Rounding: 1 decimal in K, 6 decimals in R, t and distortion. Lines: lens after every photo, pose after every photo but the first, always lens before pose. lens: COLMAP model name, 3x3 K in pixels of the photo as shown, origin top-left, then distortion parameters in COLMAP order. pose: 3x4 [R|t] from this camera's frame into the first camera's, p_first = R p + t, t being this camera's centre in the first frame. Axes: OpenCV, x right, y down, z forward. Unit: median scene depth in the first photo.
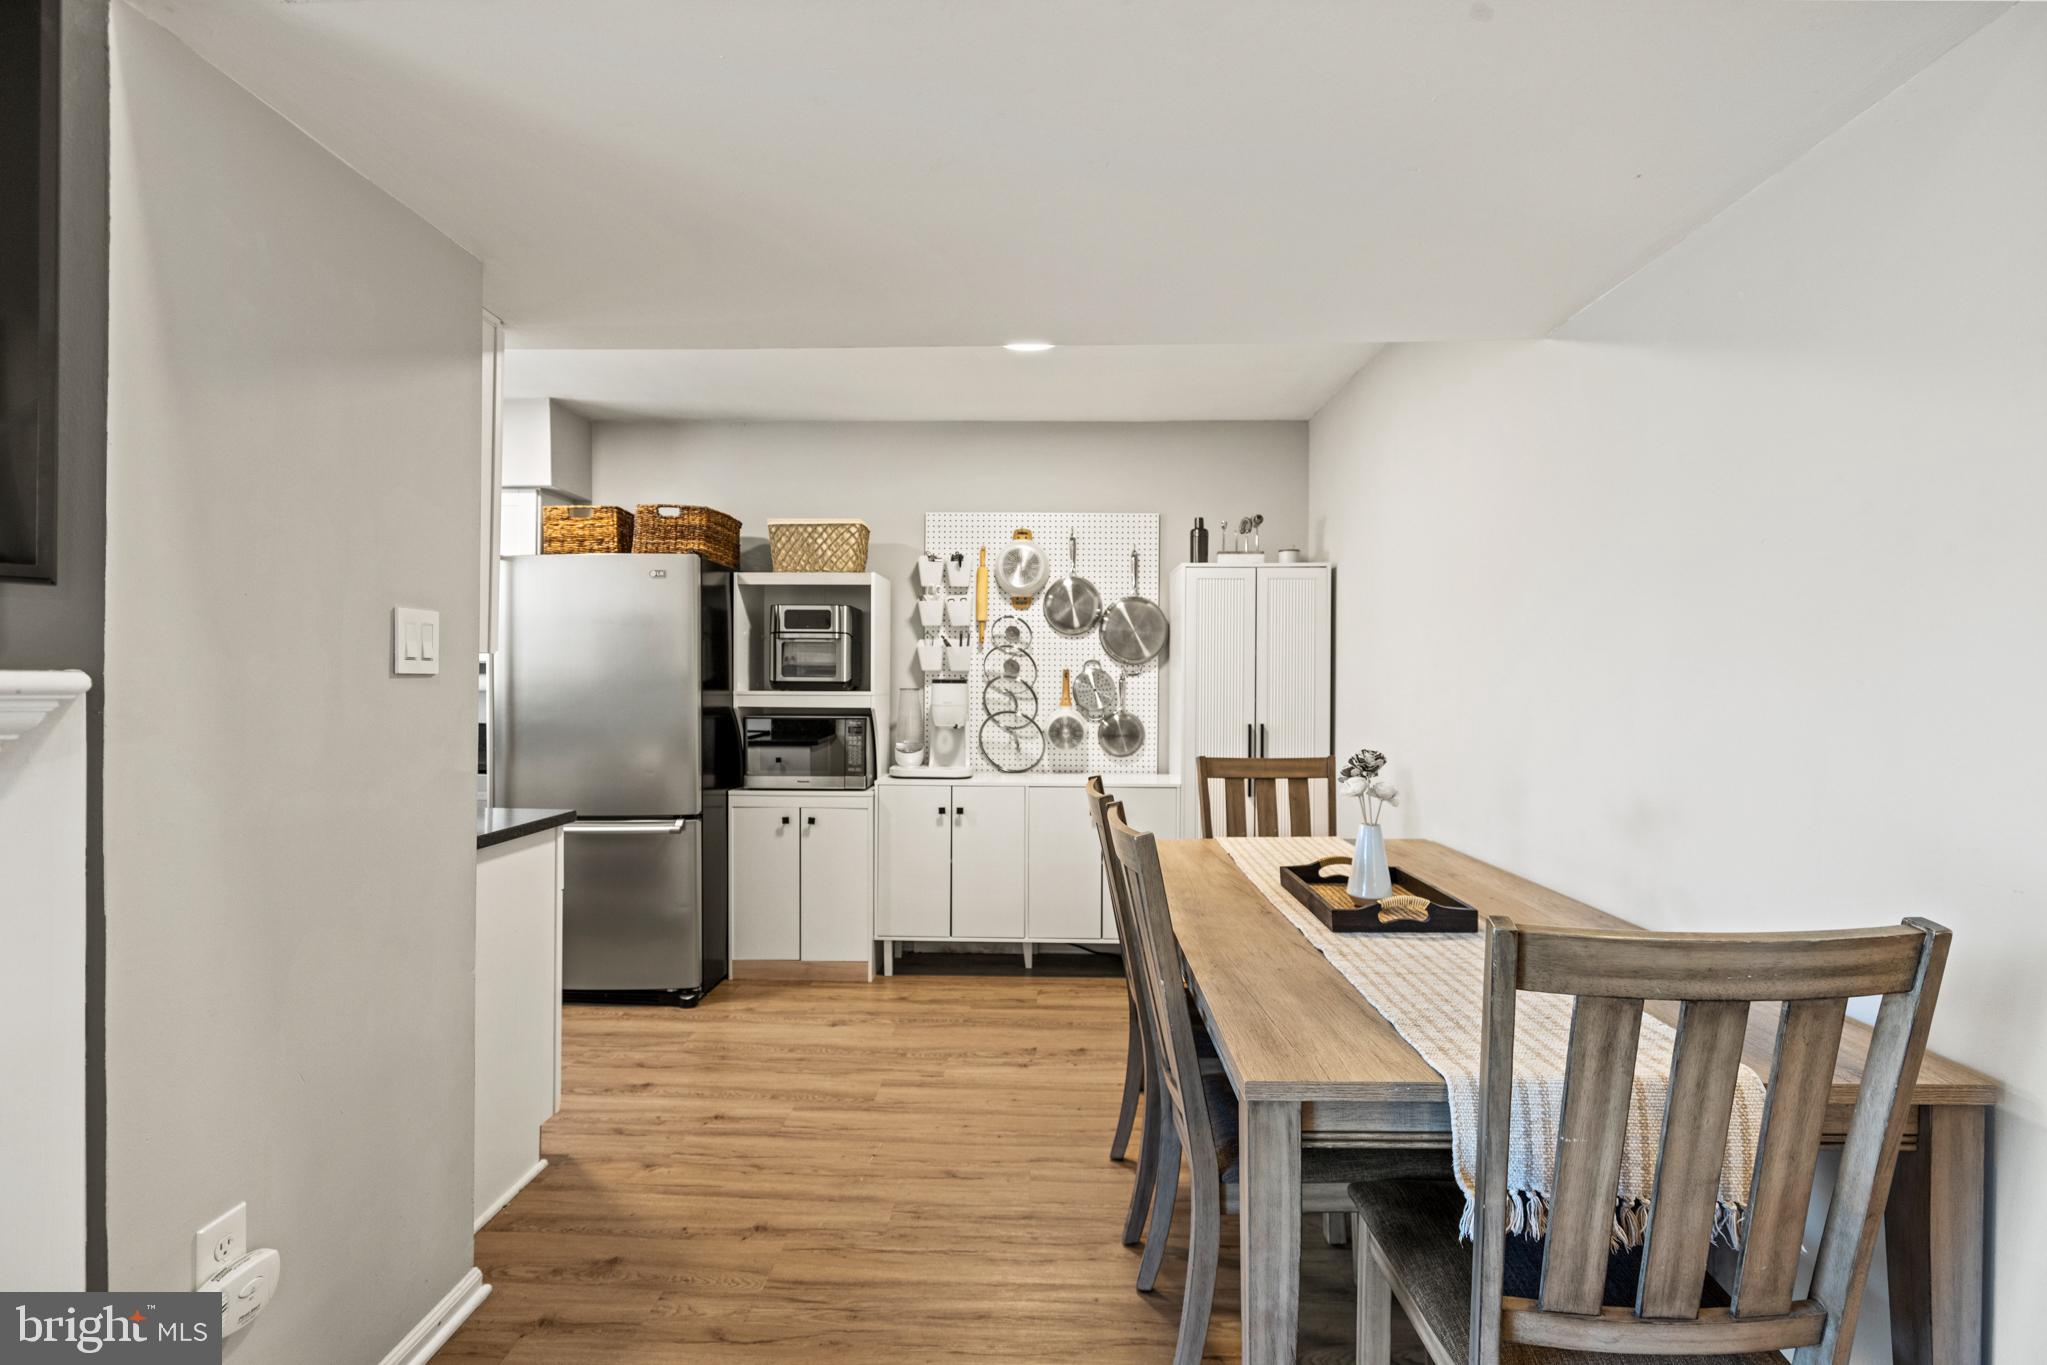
lens RADIAL K [[982.3, 0, 1023.5], [0, 982.3, 682.5], [0, 0, 1]] dist [-0.000921, 0.000252]
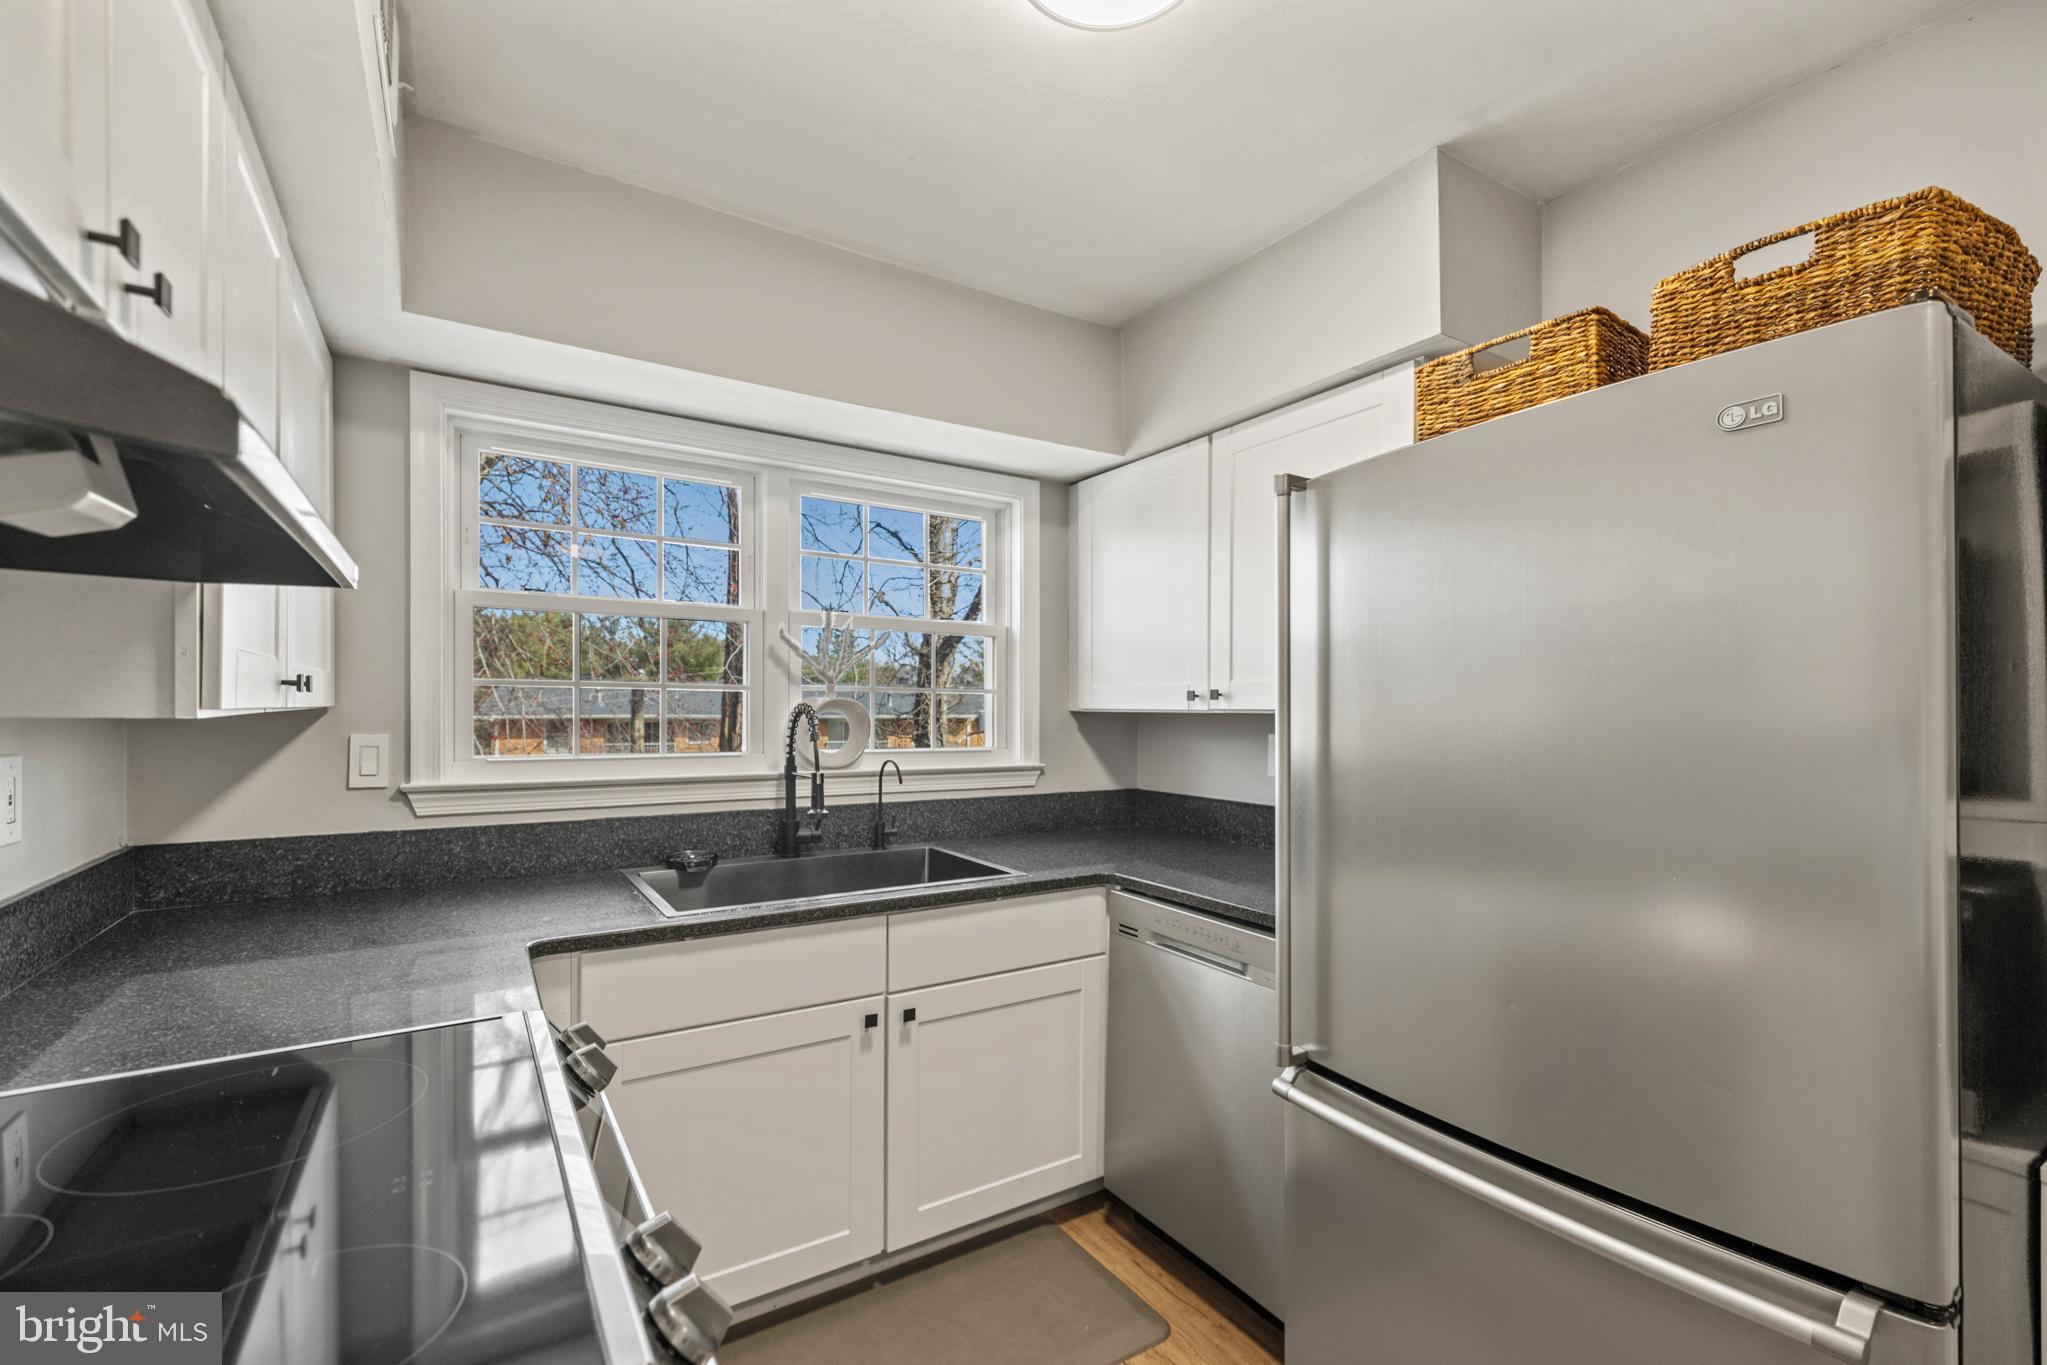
lens RADIAL K [[875.3, 0, 1026.8], [0, 875.3, 717.7], [0, 0, 1]] dist [0.000033, 0.000020]
pose [[0.568773, 0.000121, -0.822495, -0.251670], [0.001225, 0.999999, 0.000994, -0.019436], [0.822494, -0.001573, 0.568772, 0.601808]]
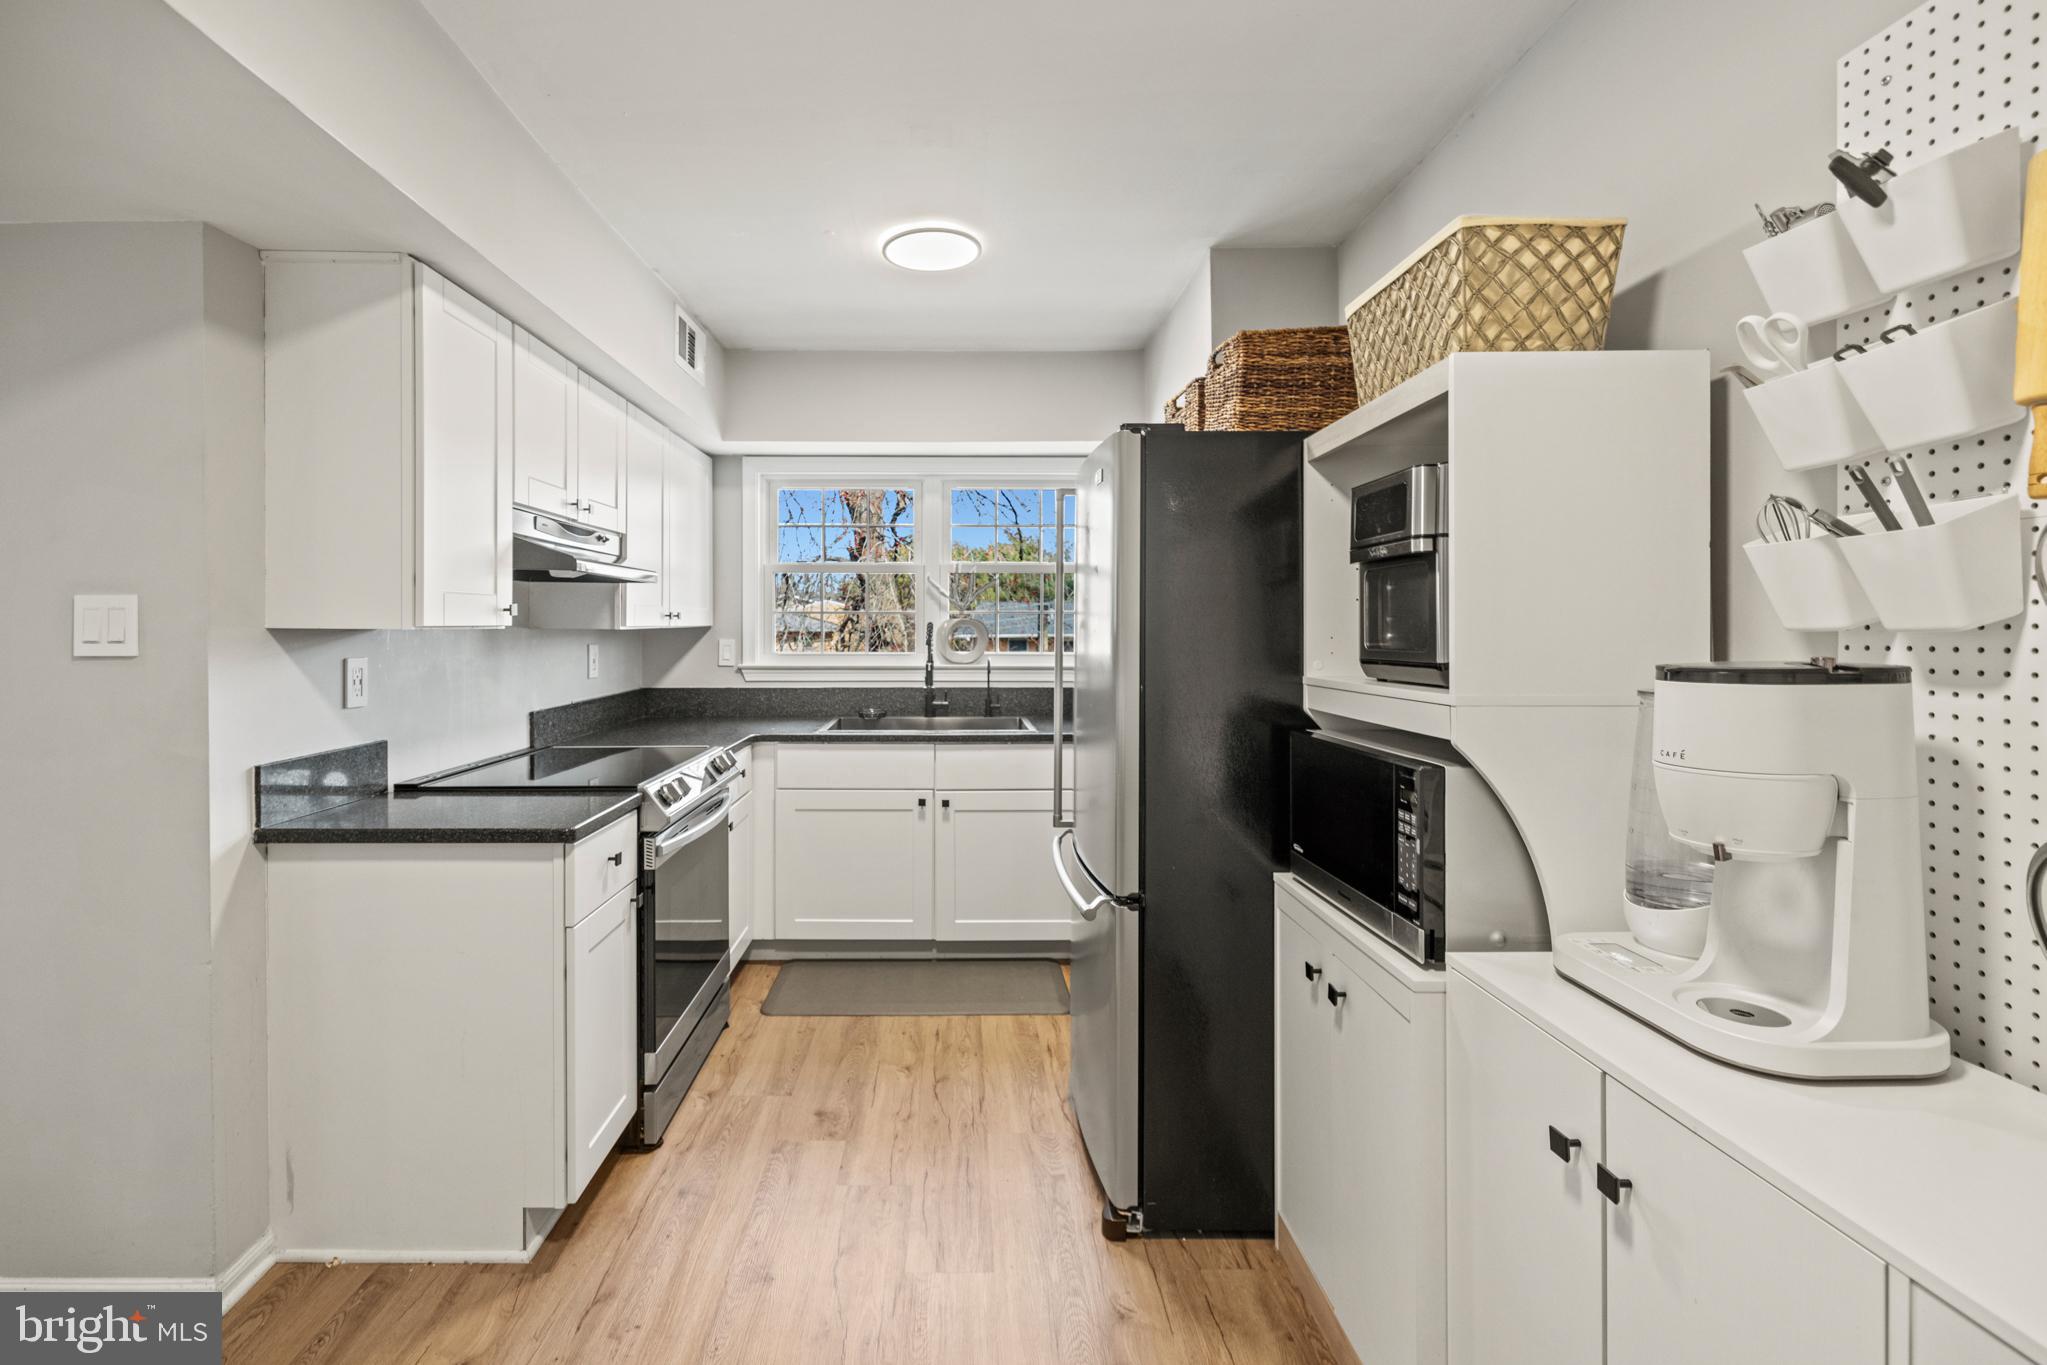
lens RADIAL K [[920.1, 0, 954.8], [0, 920.1, 634.9], [0, 0, 1]] dist [0.001907, -0.000099]
pose [[0.027363, -0.003636, -0.999619, 0.167563], [0.000067, 0.999993, -0.003636, -0.011745], [0.999626, 0.000033, 0.027363, 0.799293]]
